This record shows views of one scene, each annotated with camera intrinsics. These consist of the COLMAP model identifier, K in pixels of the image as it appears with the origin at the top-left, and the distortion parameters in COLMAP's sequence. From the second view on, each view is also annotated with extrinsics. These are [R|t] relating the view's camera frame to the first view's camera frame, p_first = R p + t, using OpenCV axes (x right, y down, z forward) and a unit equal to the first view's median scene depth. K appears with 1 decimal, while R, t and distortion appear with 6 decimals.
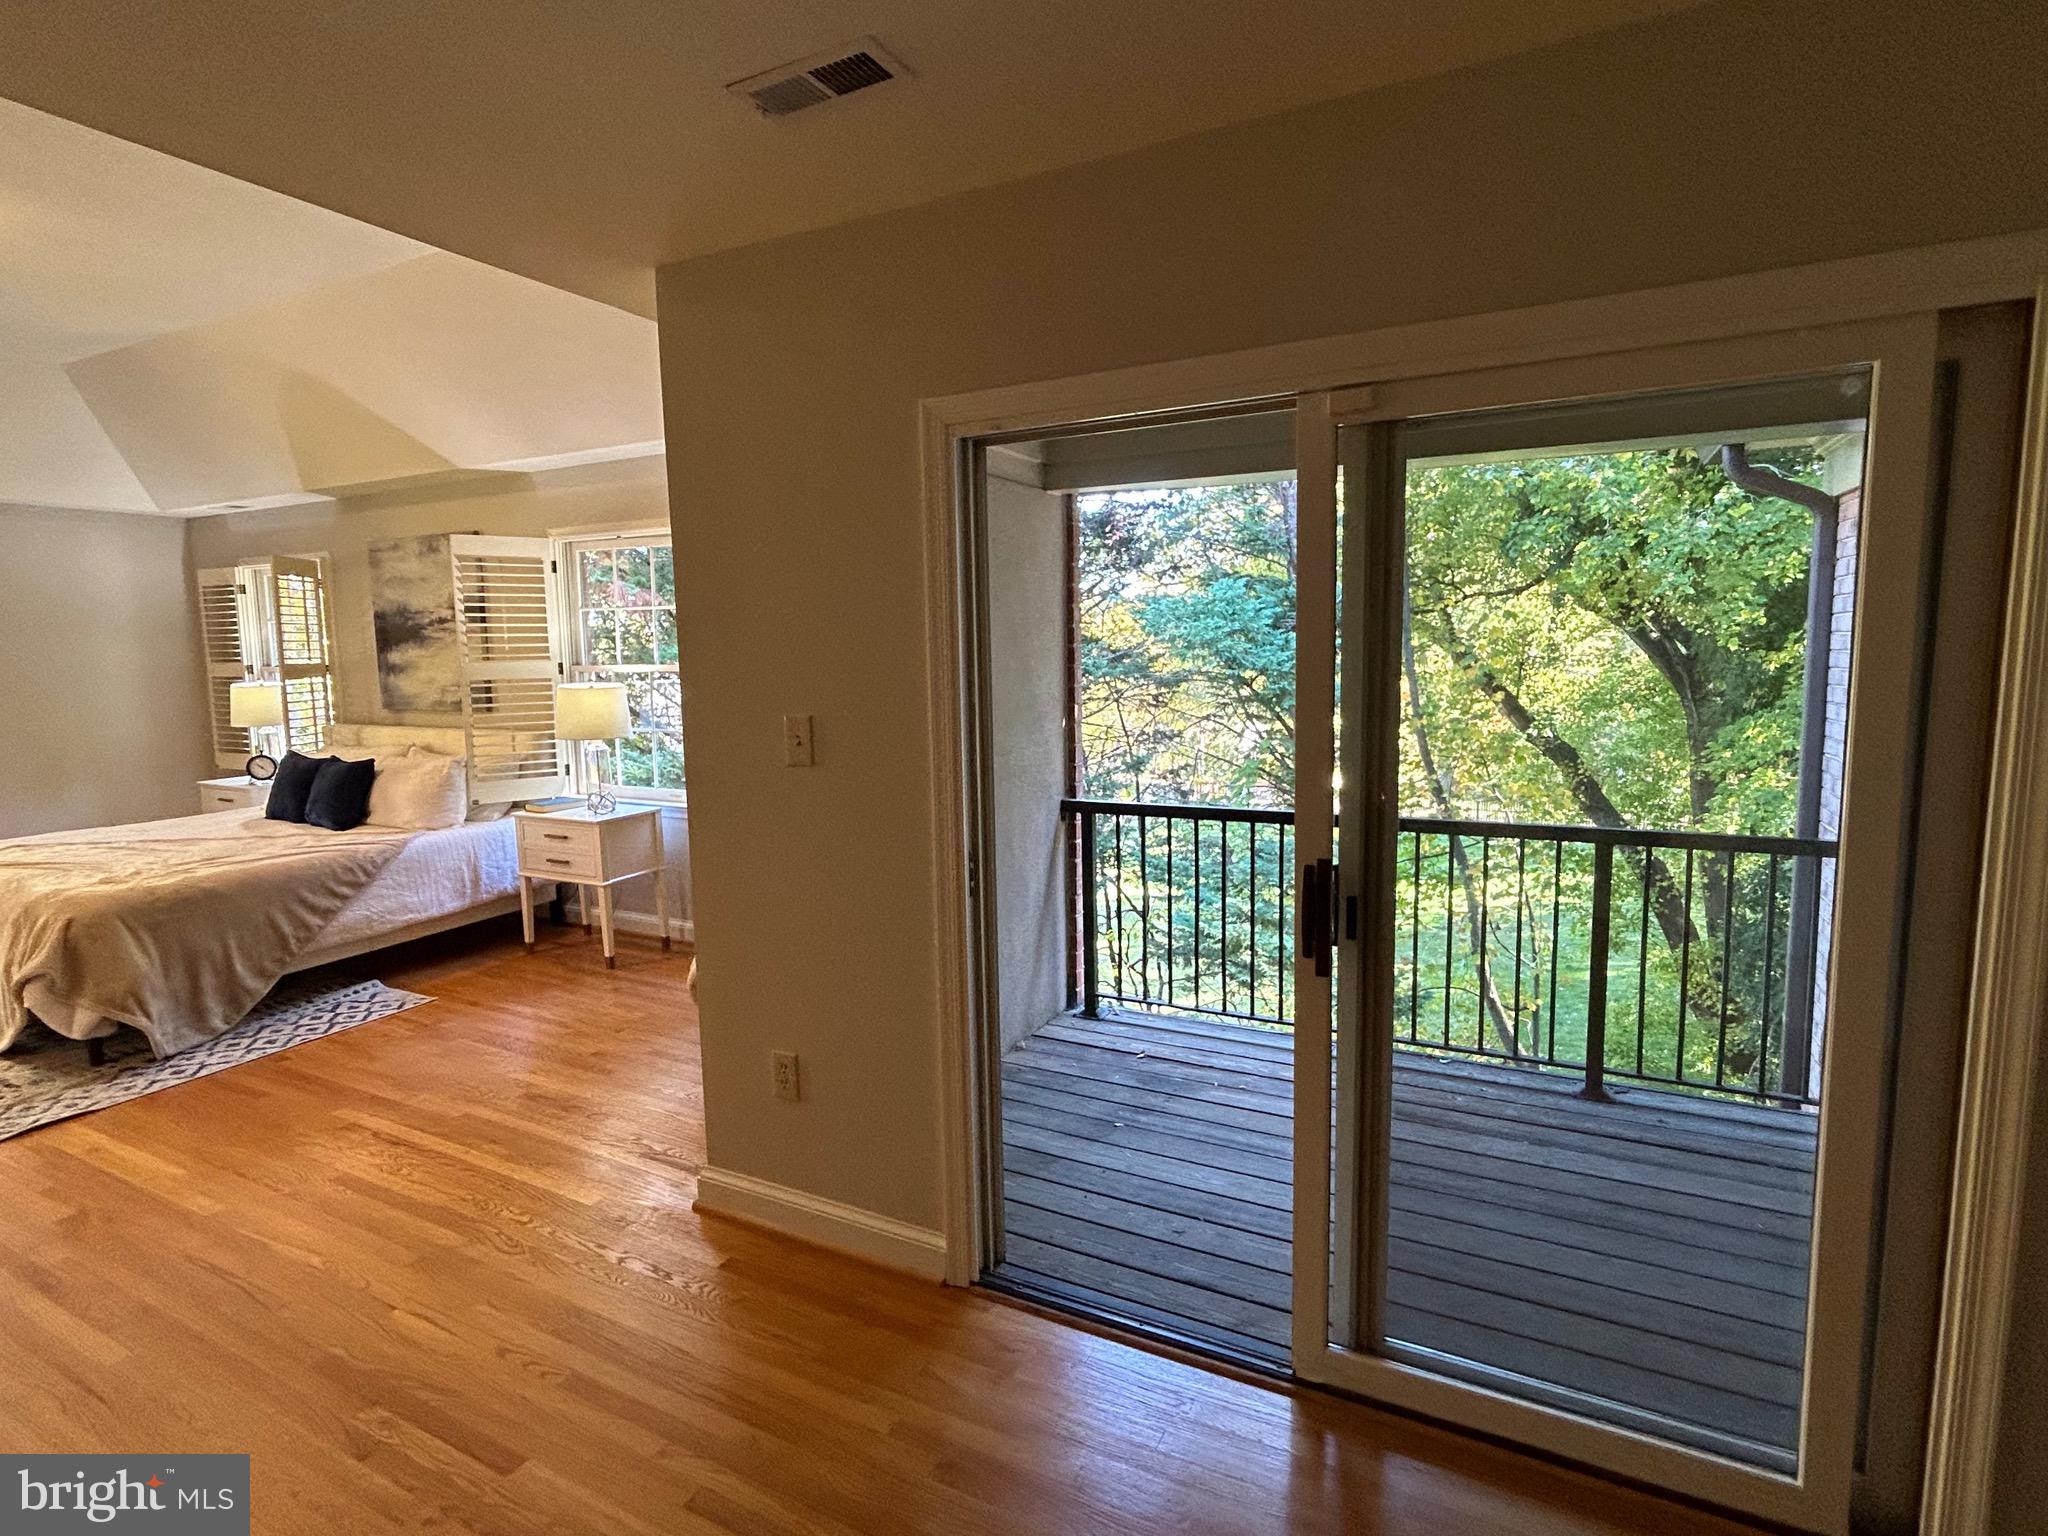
lens RADIAL K [[1018.8, 0, 1018.7], [0, 1018.8, 772.2], [0, 0, 1]] dist [0.002500, 0.000453]
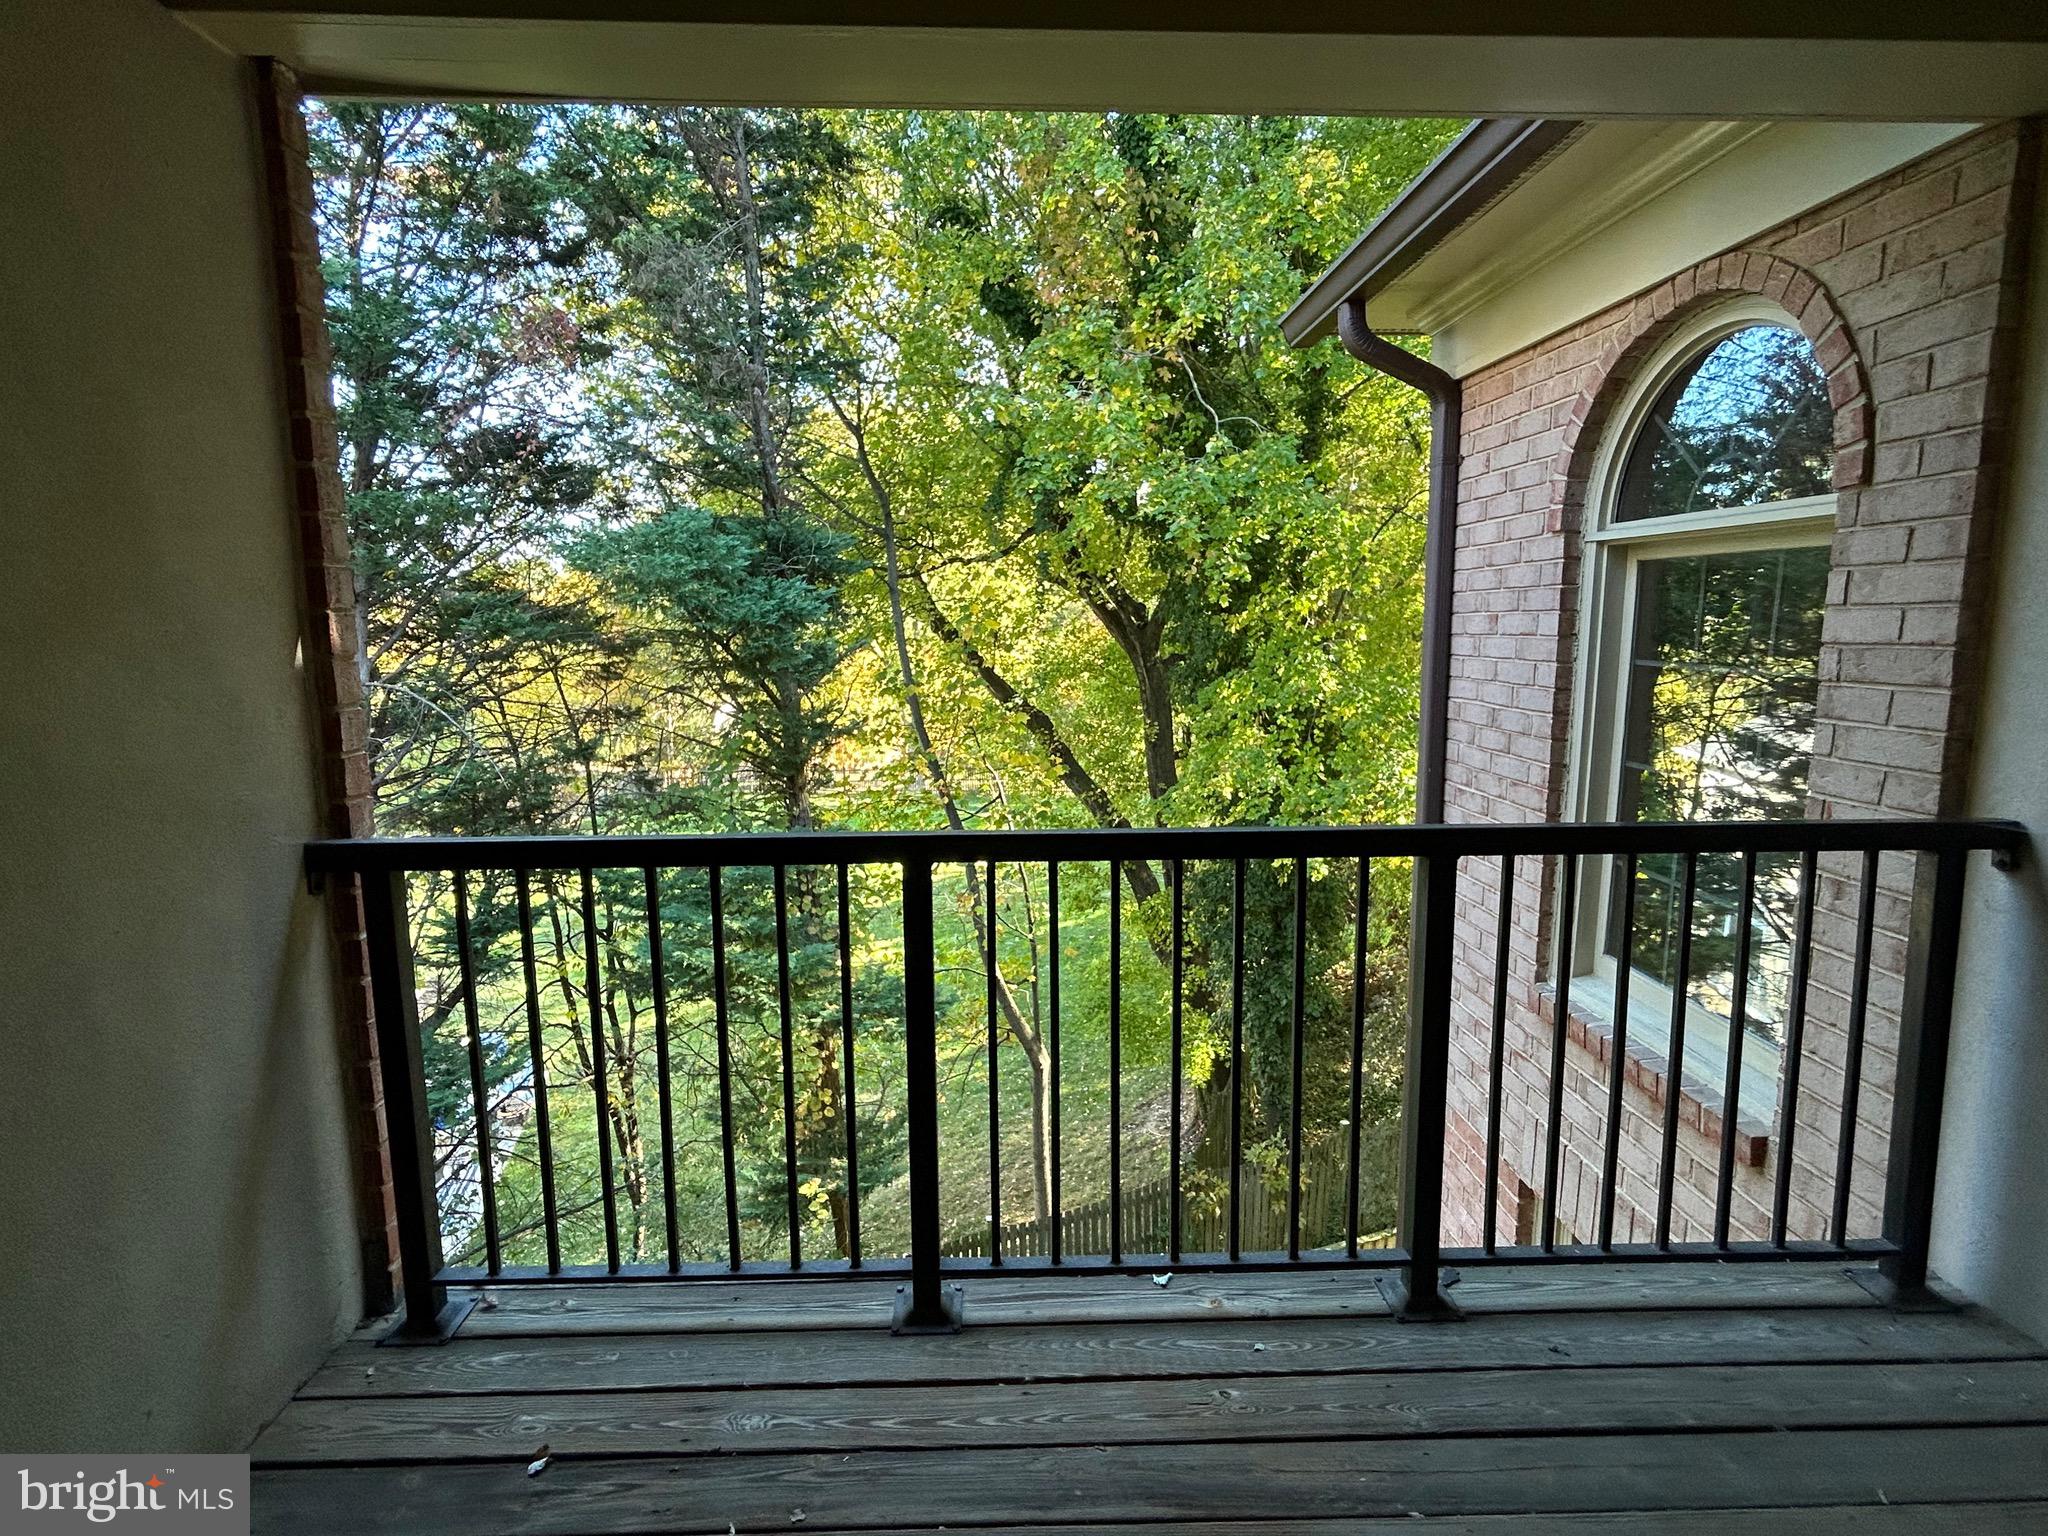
lens RADIAL K [[1018.8, 0, 1018.7], [0, 1018.8, 772.2], [0, 0, 1]] dist [0.002500, 0.000453]
pose [[0.873621, -0.055210, 0.483465, 0.032525], [0.046003, 0.998463, 0.030893, -0.000180], [-0.484428, -0.004748, 0.874818, 0.170350]]
